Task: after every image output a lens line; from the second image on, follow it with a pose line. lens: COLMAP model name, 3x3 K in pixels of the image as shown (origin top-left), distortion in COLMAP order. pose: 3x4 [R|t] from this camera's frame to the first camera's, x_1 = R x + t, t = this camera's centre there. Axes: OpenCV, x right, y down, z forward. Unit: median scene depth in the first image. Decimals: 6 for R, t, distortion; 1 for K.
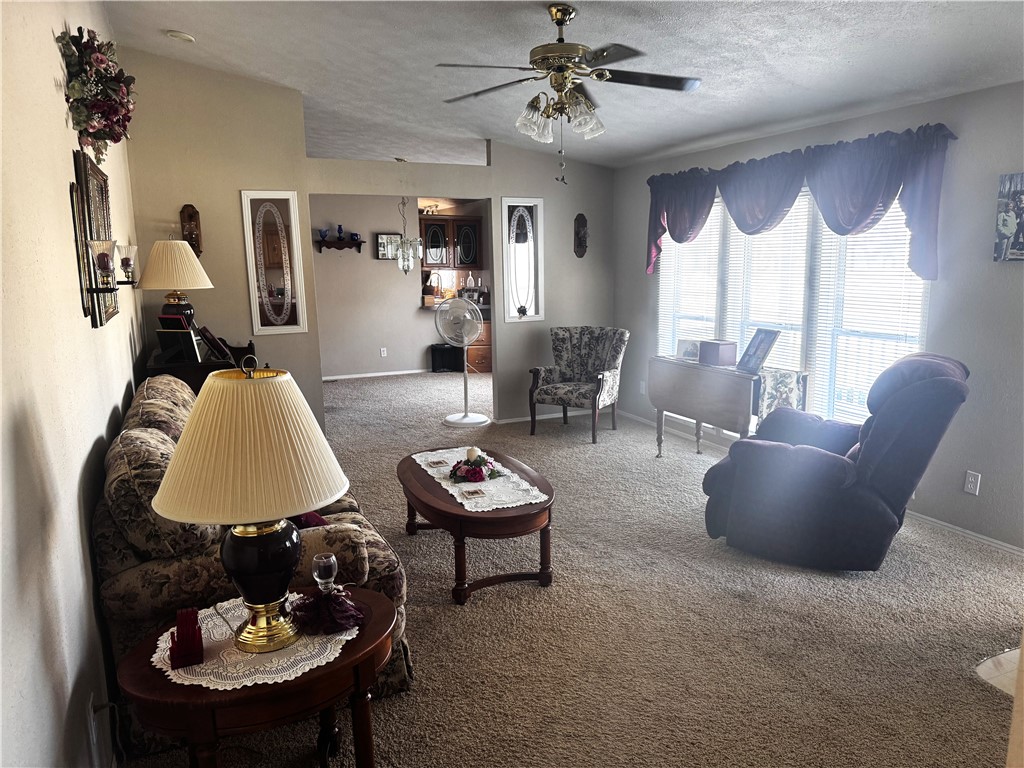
lens RADIAL K [[711.2, 0, 514.3], [0, 711.2, 392.6], [0, 0, 1]] dist [-0.006464, 0.005026]
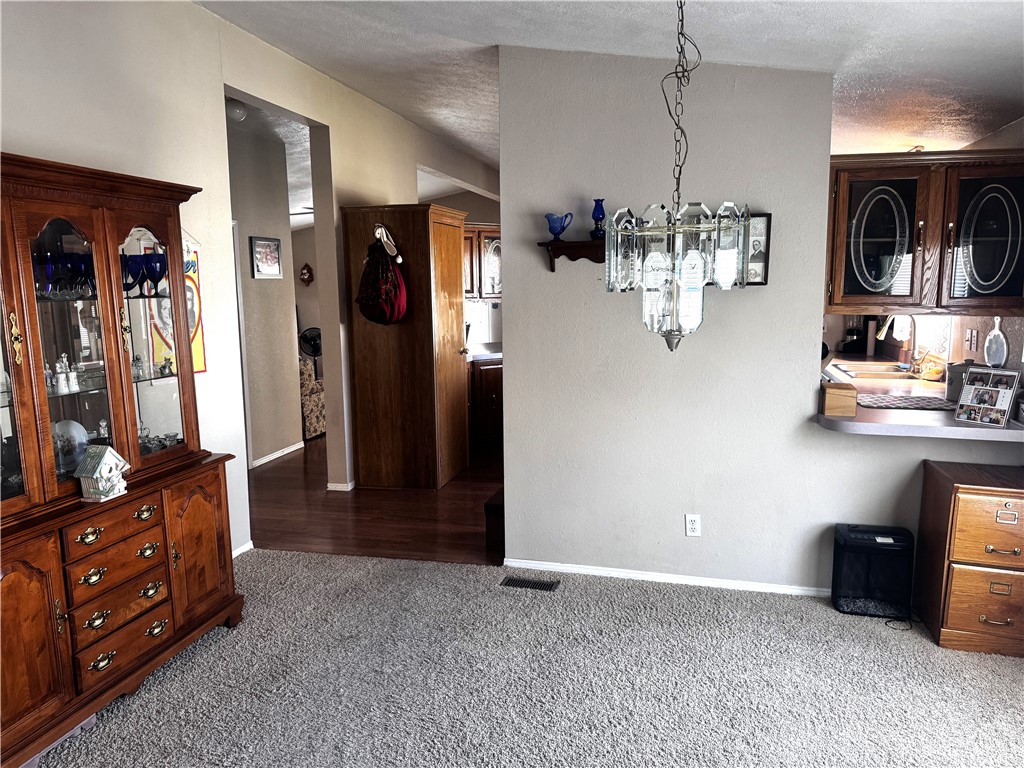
lens RADIAL K [[711.2, 0, 515.8], [0, 711.2, 389.6], [0, 0, 1]] dist [-0.006464, 0.005026]
pose [[0.770713, 0.088355, -0.631027, -0.032172], [-0.102657, 0.994620, 0.013884, -0.175986], [0.628859, 0.054078, 0.775637, 0.894983]]
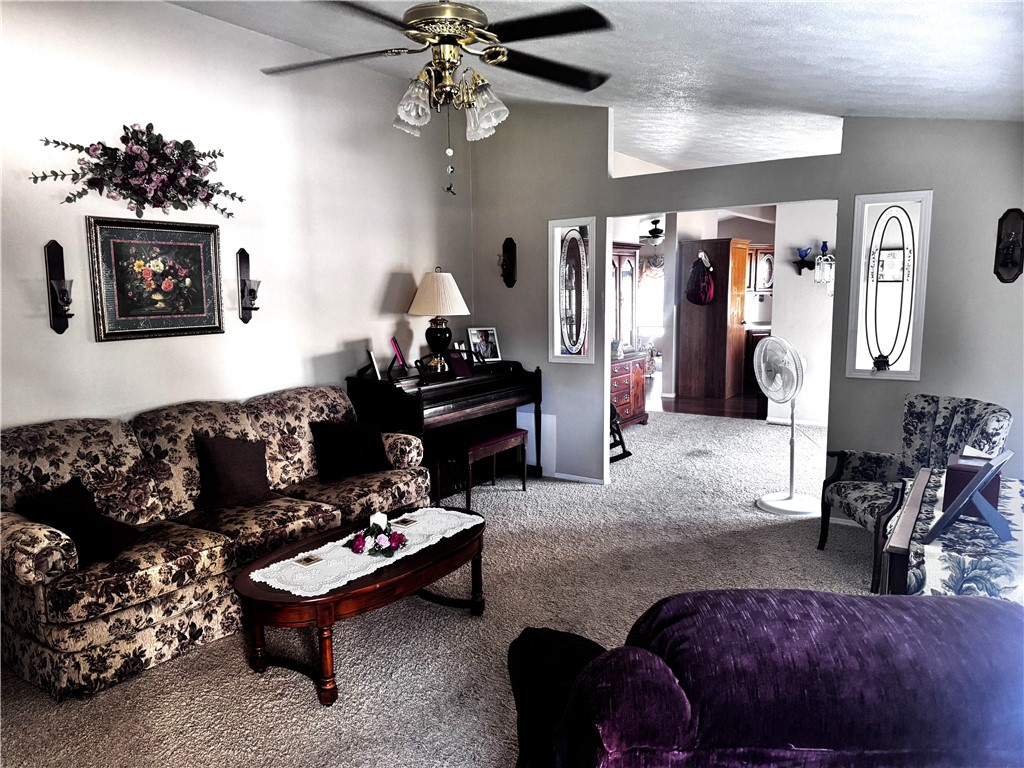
lens RADIAL K [[711.2, 0, 501.5], [0, 711.2, 386.6], [0, 0, 1]] dist [-0.006464, 0.005026]
pose [[0.491280, 0.119731, -0.862733, 0.404081], [-0.147036, 0.987692, 0.053344, -0.076255], [0.858501, 0.100646, 0.502838, 0.368603]]
